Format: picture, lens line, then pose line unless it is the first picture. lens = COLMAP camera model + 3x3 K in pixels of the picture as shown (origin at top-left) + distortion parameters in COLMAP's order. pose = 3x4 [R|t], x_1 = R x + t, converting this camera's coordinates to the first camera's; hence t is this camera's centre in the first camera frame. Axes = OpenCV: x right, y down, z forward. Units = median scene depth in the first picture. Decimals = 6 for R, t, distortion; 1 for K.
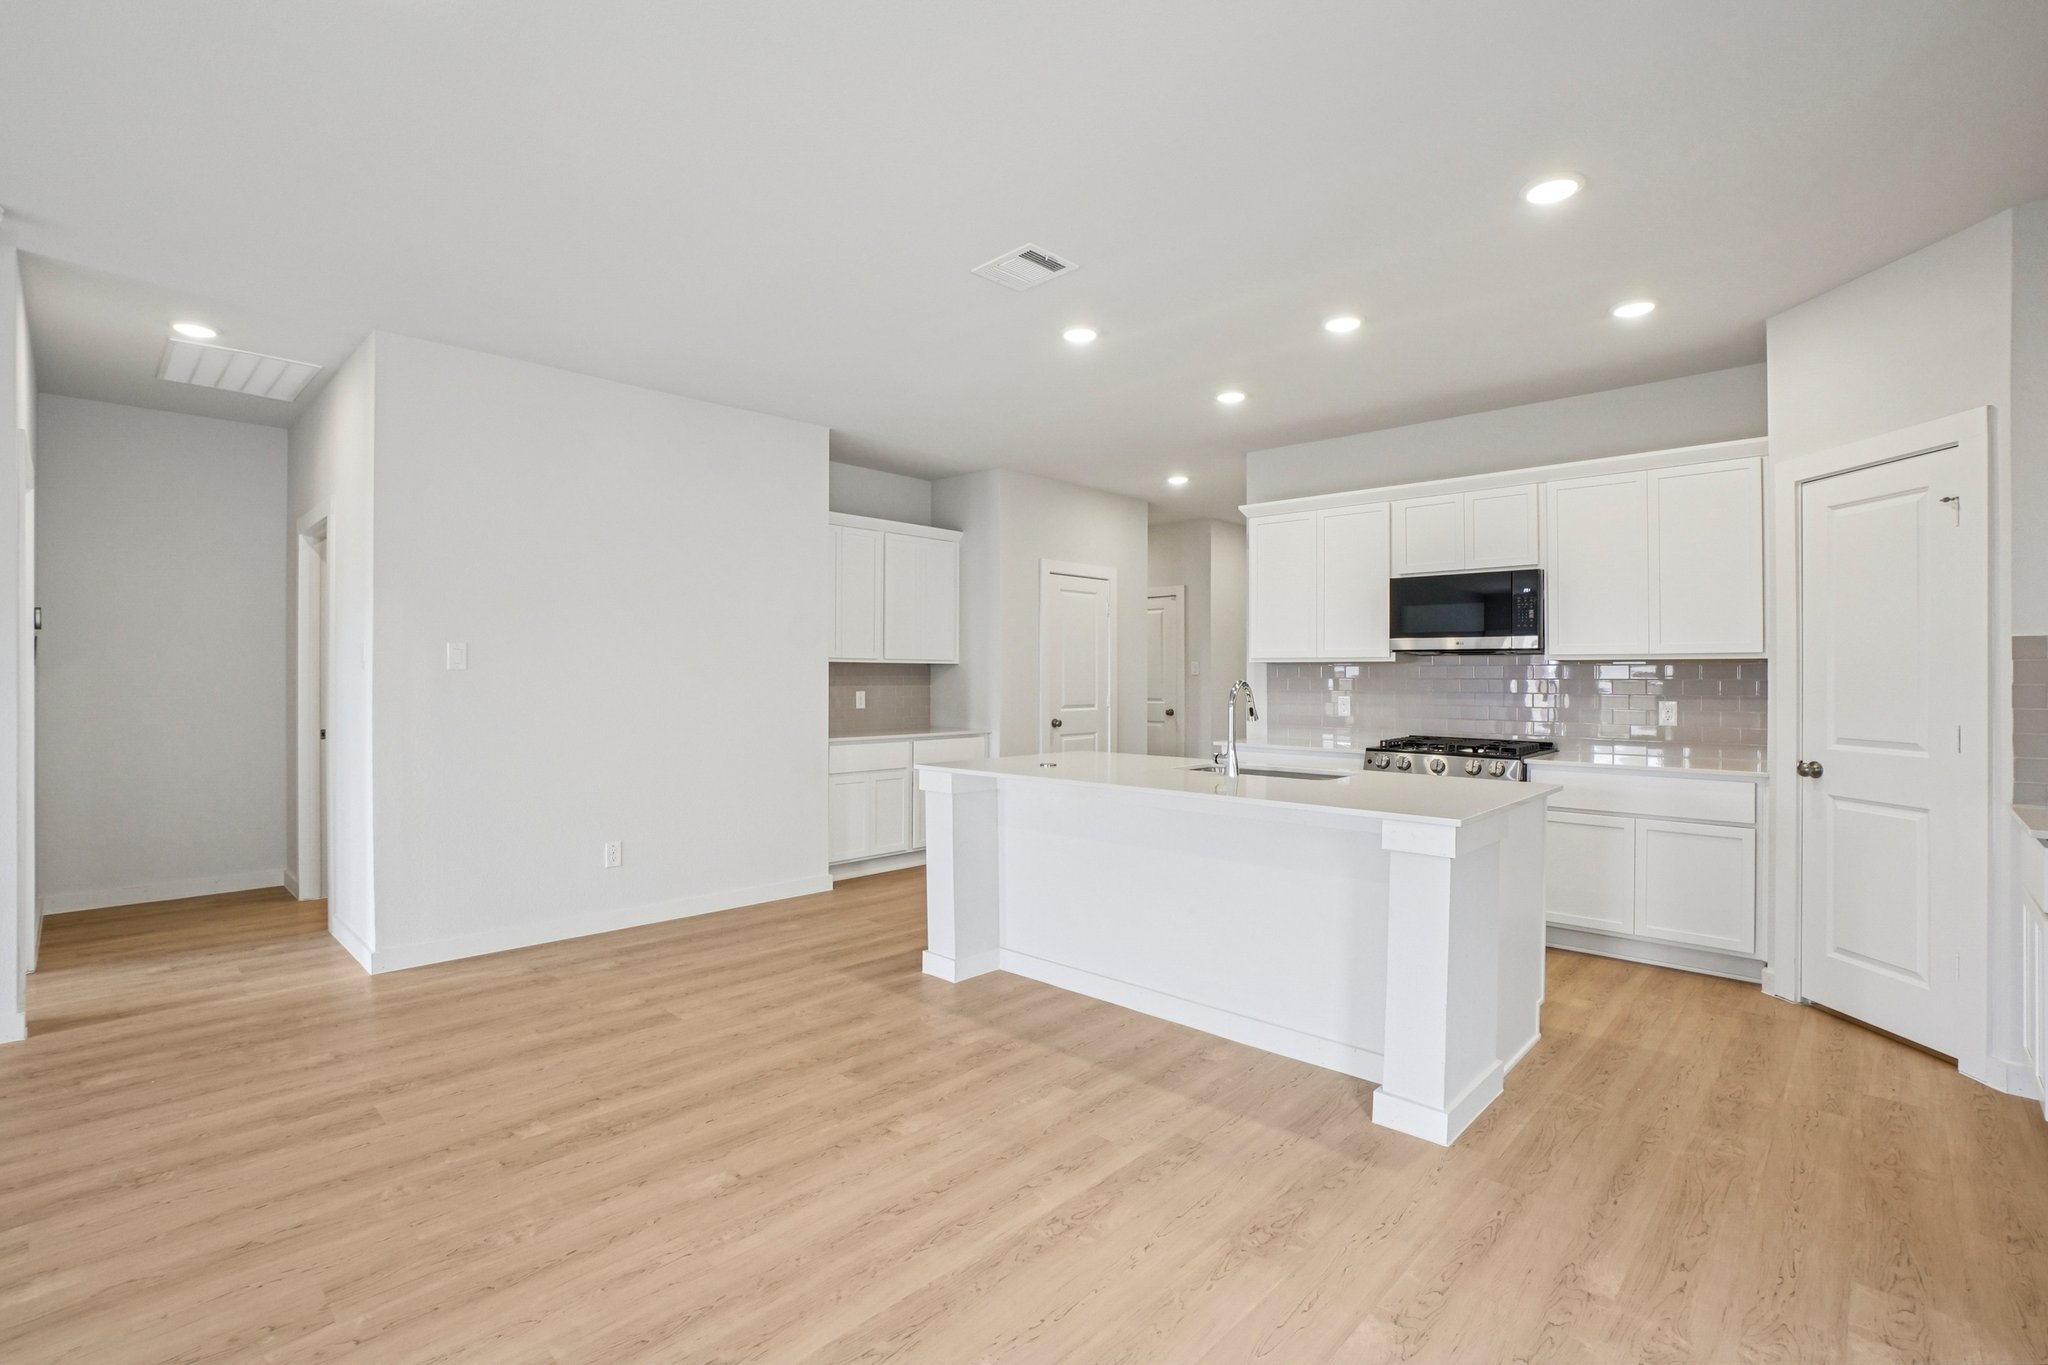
lens RADIAL K [[900.4, 0, 1024.0], [0, 900.4, 682.5], [0, 0, 1]] dist [-0.018890, 0.000100]
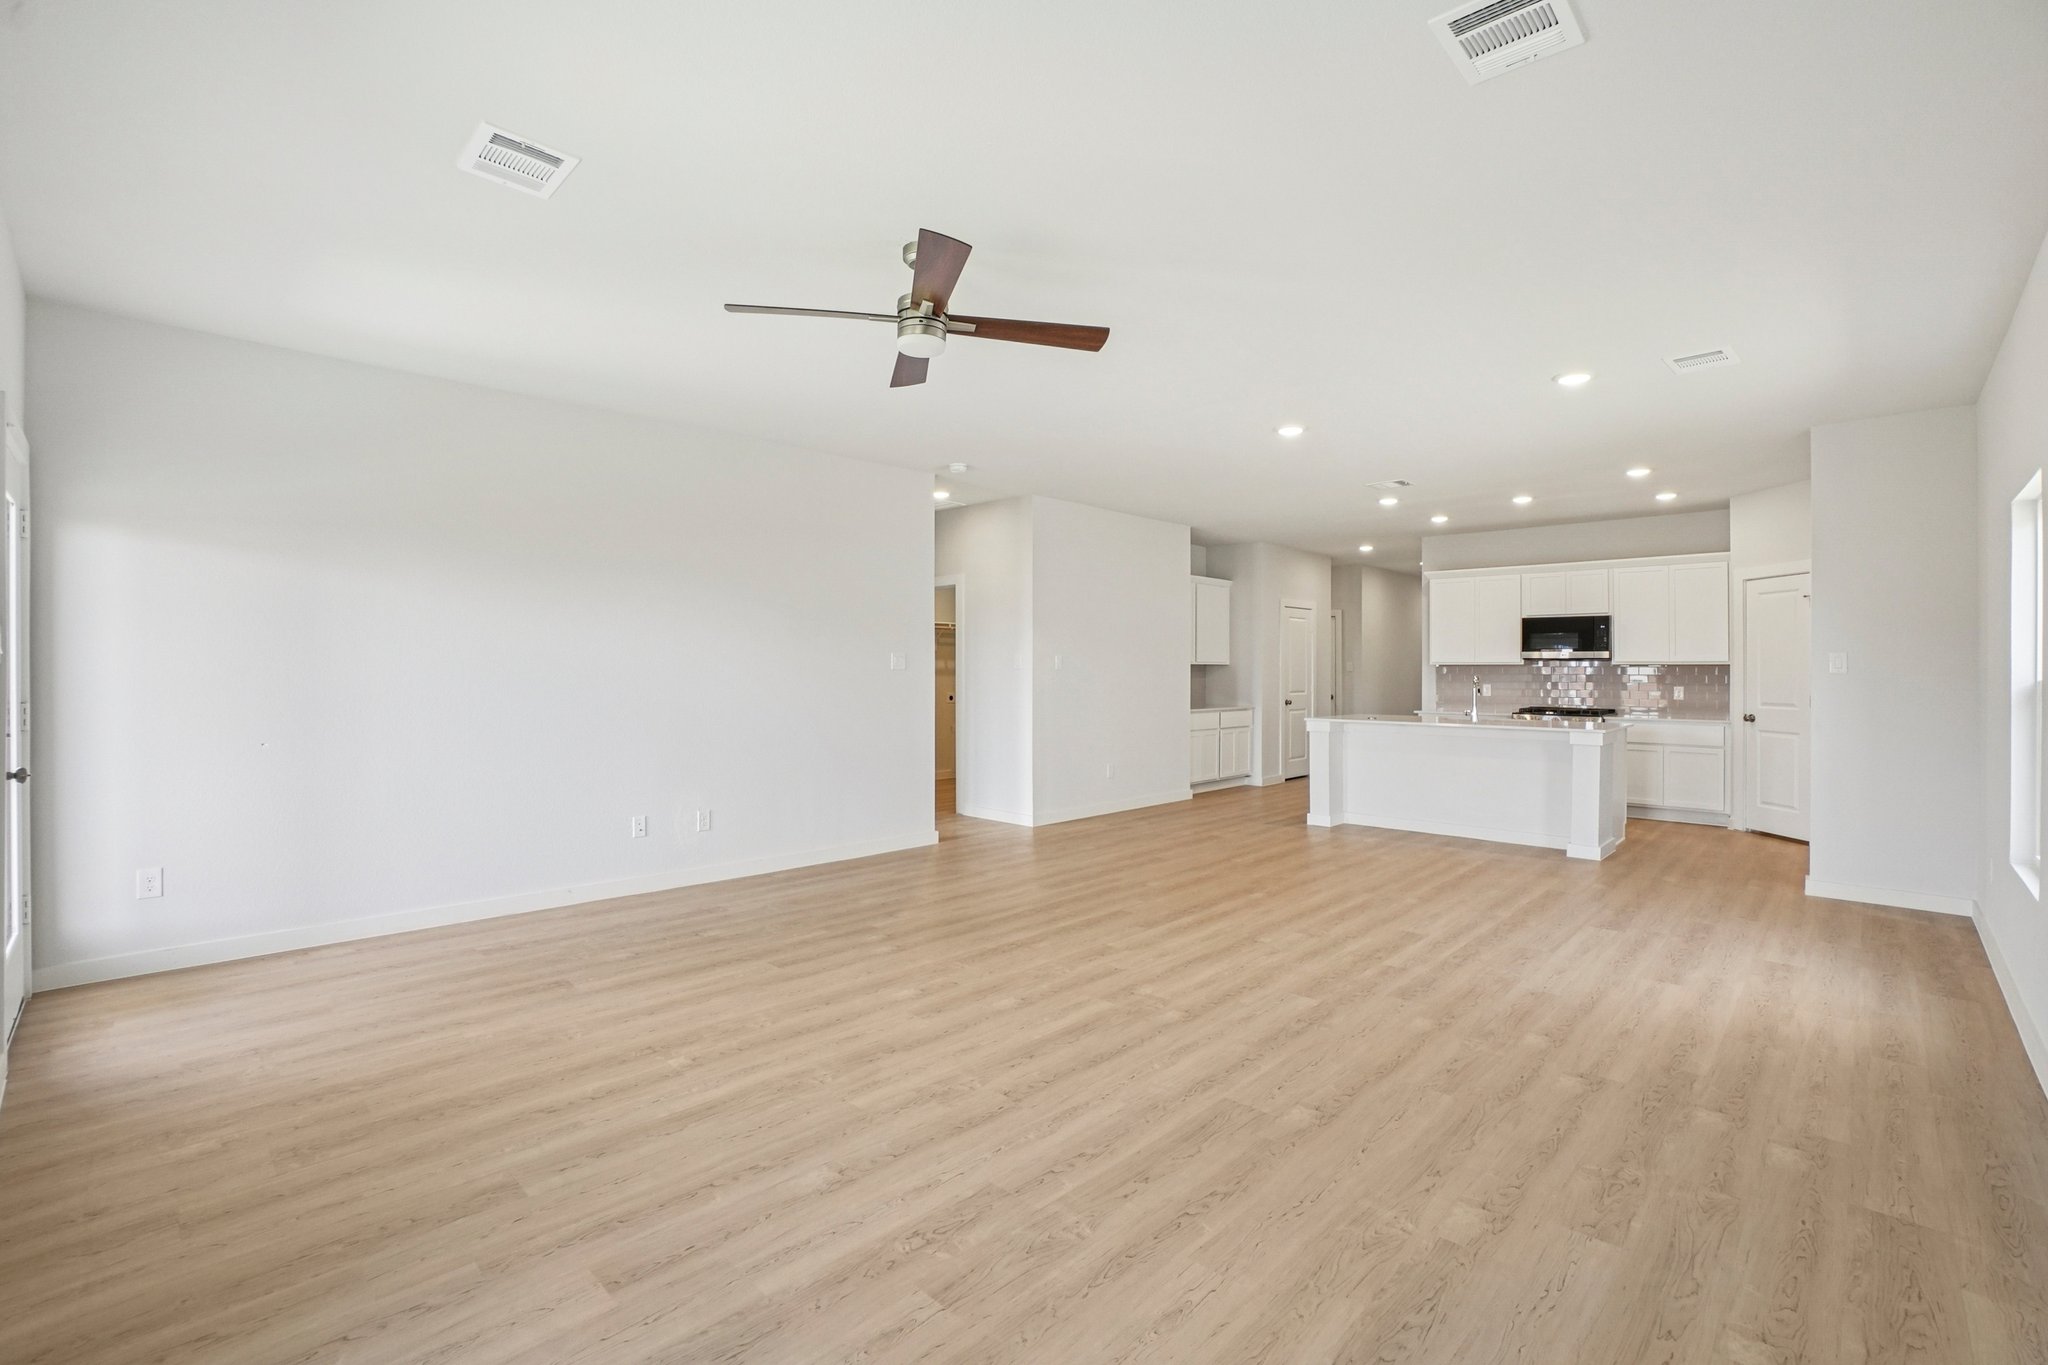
lens RADIAL K [[930.4, 0, 1024.0], [0, 930.4, 676.7], [0, 0, 1]] dist [-0.003243, 0.000176]
pose [[0.999404, 0.000198, 0.034520, -0.690095], [-0.000232, 0.999999, 0.000988, -0.001308], [-0.034520, -0.000995, 0.999404, -0.866647]]
